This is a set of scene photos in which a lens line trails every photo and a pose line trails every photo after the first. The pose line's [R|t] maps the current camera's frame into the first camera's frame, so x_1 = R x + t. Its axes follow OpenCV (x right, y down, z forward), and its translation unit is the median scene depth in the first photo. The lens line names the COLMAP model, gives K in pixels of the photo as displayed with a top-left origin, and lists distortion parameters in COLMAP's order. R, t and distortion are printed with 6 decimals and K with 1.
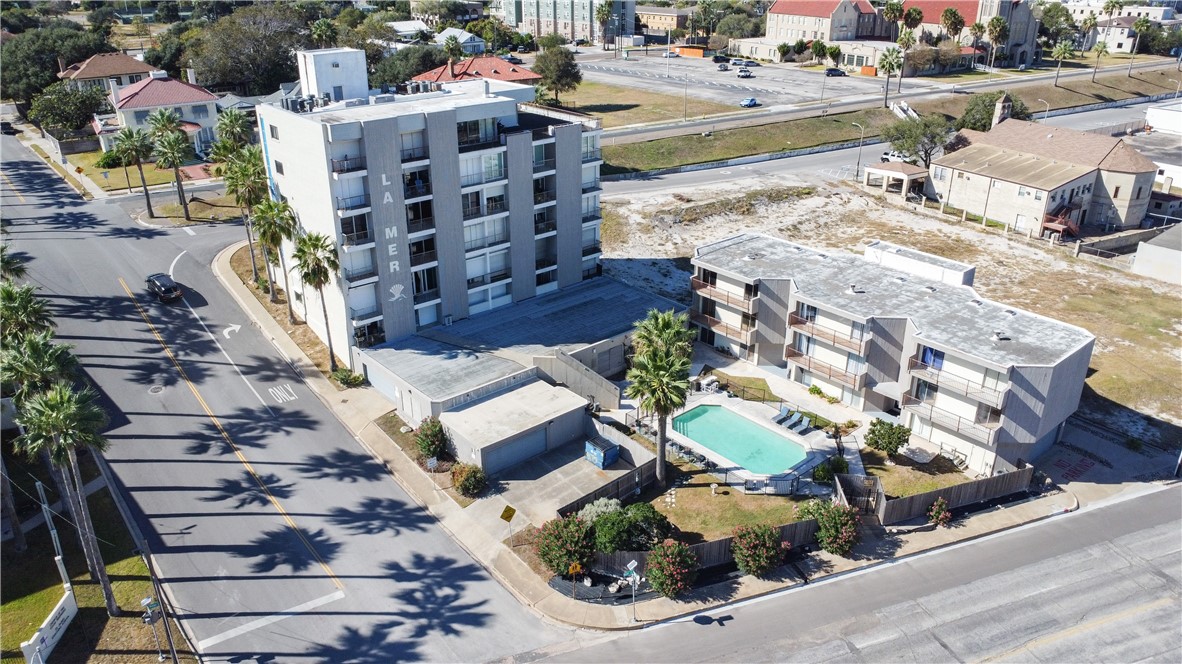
lens RADIAL K [[858.3, 0, 591.0], [0, 858.3, 332.0], [0, 0, 1]] dist [-0.023374, 0.000616]
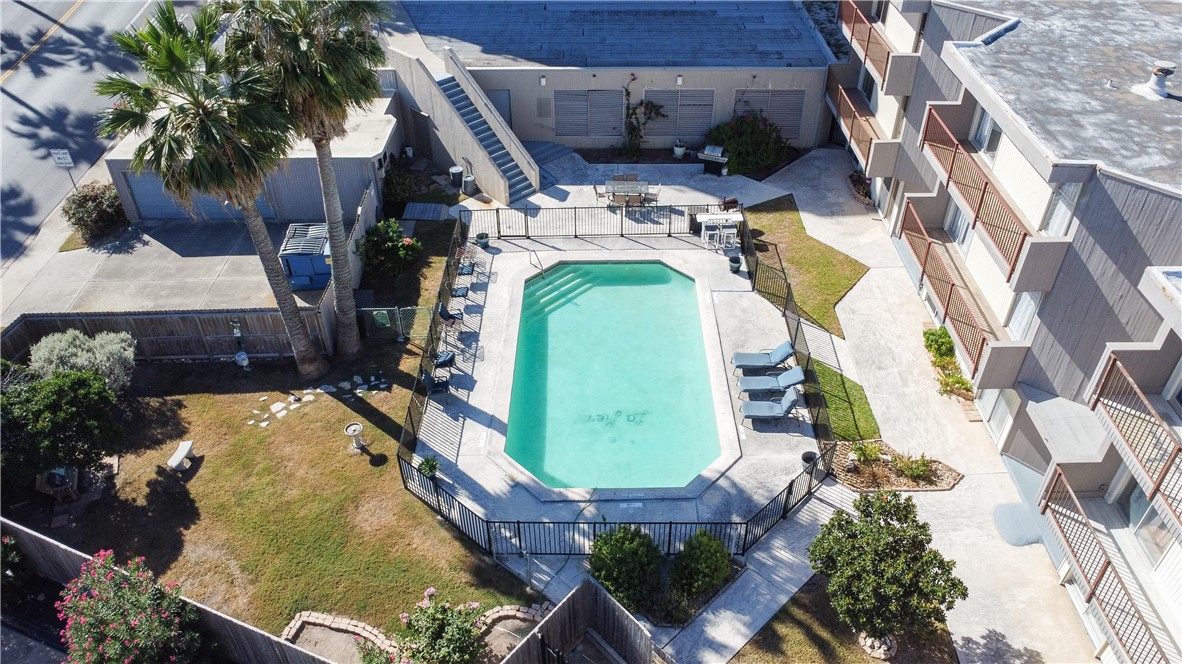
lens RADIAL K [[858.3, 0, 591.0], [0, 858.3, 332.0], [0, 0, 1]] dist [-0.023374, 0.000616]
pose [[0.757122, 0.403386, -0.513854, 0.365602], [-0.272275, 0.909860, 0.313085, -0.010335], [0.593829, -0.097134, 0.798706, 0.679999]]
